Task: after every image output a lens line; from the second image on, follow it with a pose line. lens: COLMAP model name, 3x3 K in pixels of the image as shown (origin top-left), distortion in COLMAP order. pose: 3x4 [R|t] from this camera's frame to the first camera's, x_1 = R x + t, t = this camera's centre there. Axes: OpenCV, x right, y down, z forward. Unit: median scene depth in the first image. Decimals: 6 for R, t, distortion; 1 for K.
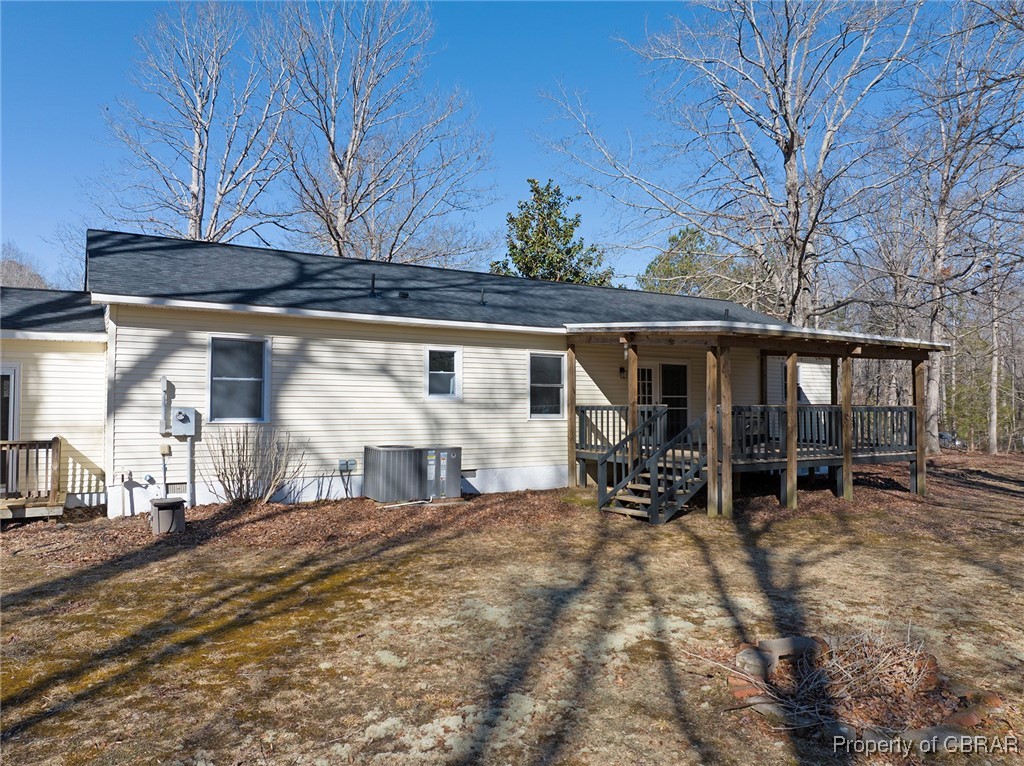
lens RADIAL K [[726.3, 0, 512.0], [0, 726.3, 383.0], [0, 0, 1]] dist [-0.035156, 0.002902]
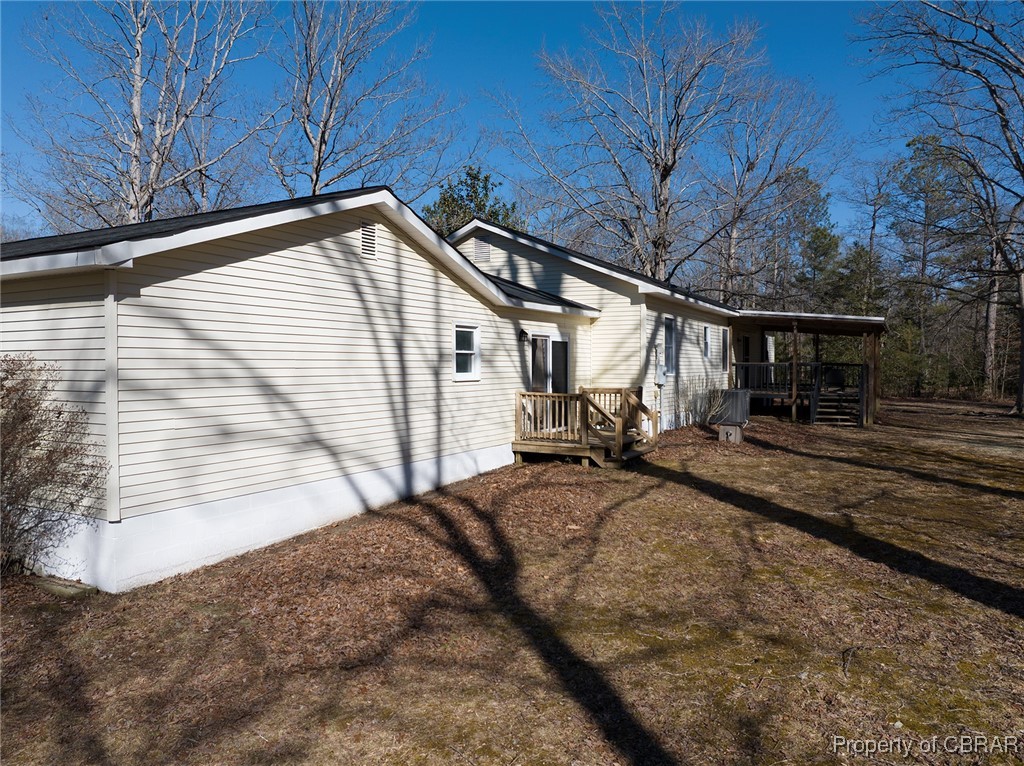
lens RADIAL K [[726.3, 0, 512.0], [0, 726.3, 383.0], [0, 0, 1]] dist [-0.035156, 0.002902]
pose [[0.863667, -0.016051, 0.503807, -1.216979], [-0.013642, 0.998382, 0.055195, -0.006027], [-0.503878, -0.054544, 0.862051, -0.093805]]
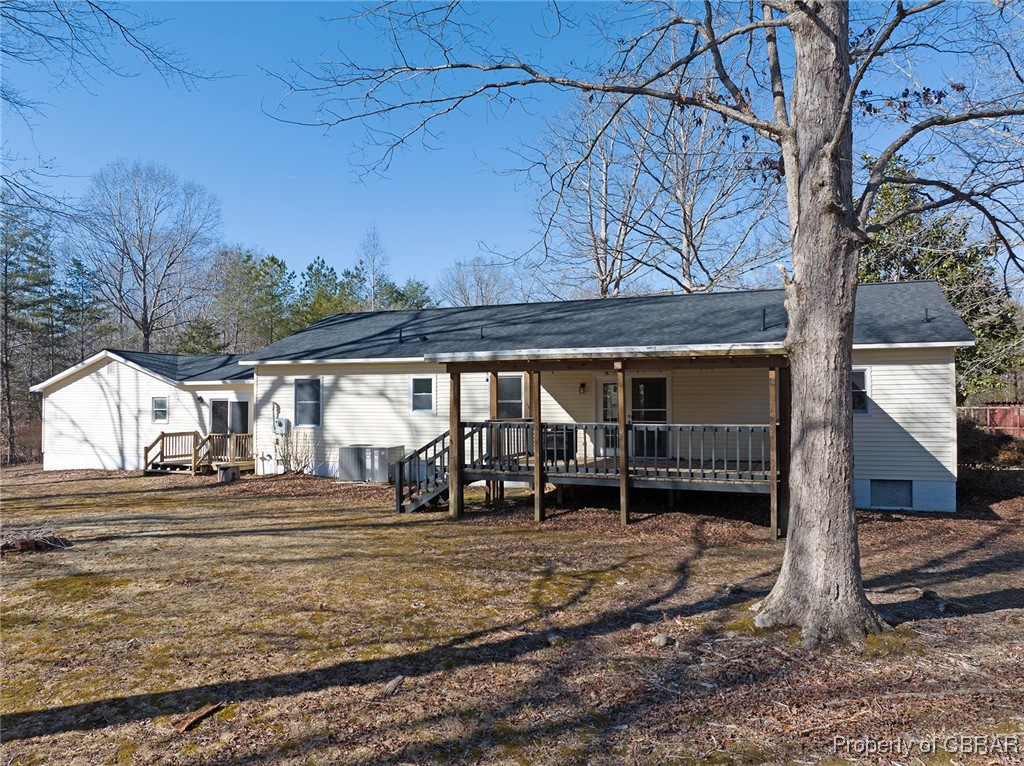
lens RADIAL K [[726.3, 0, 512.0], [0, 726.3, 383.0], [0, 0, 1]] dist [-0.035156, 0.002902]
pose [[0.596376, -0.026170, -0.802279, 1.135230], [0.028675, 0.999525, -0.011288, -0.015080], [0.802193, -0.016273, 0.596843, 0.316243]]
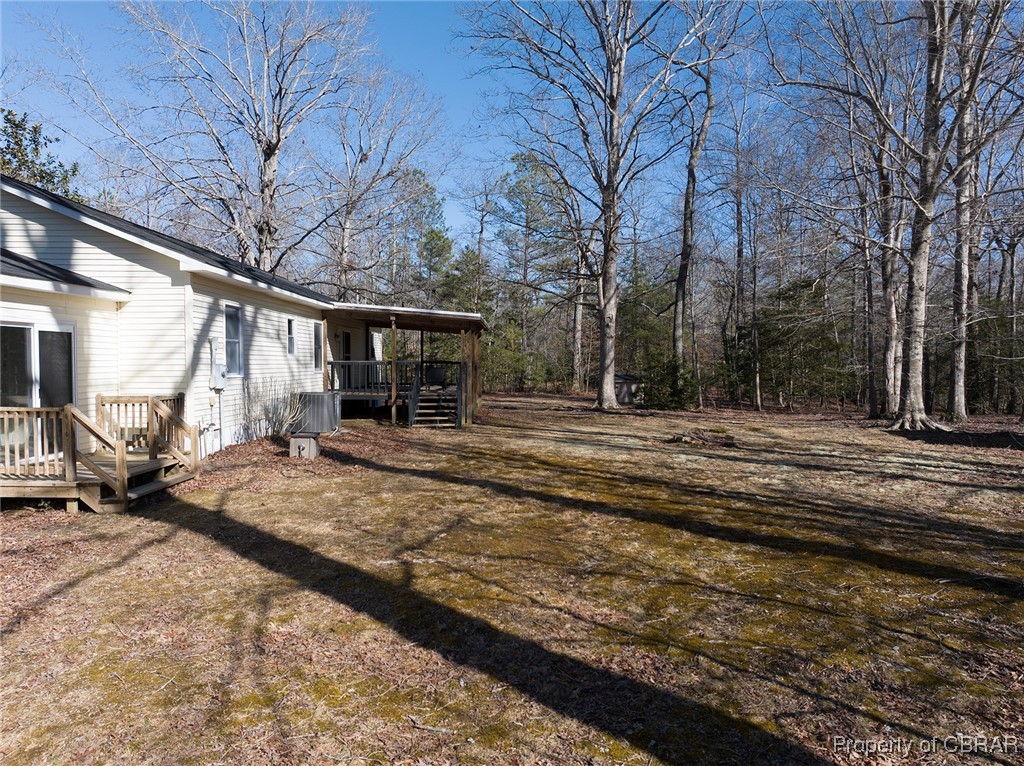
lens RADIAL K [[726.3, 0, 512.0], [0, 726.3, 383.0], [0, 0, 1]] dist [-0.035156, 0.002902]
pose [[0.518985, -0.029374, 0.854278, -1.006594], [-0.023347, 0.998549, 0.048519, -0.003251], [-0.854464, -0.045125, 0.517546, -0.001444]]
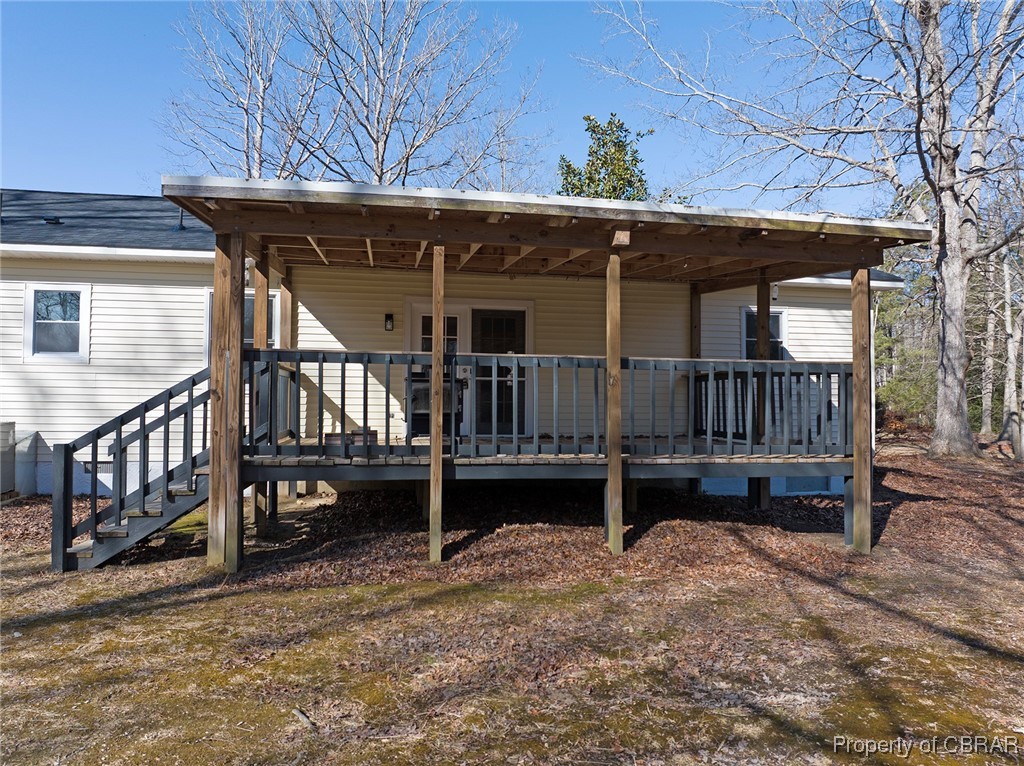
lens RADIAL K [[726.3, 0, 512.0], [0, 726.3, 383.0], [0, 0, 1]] dist [-0.035156, 0.002902]
pose [[0.935358, -0.007603, -0.353621, 0.569490], [0.006809, 0.999971, -0.003489, 0.051021], [0.353637, 0.000855, 0.935382, 0.515904]]
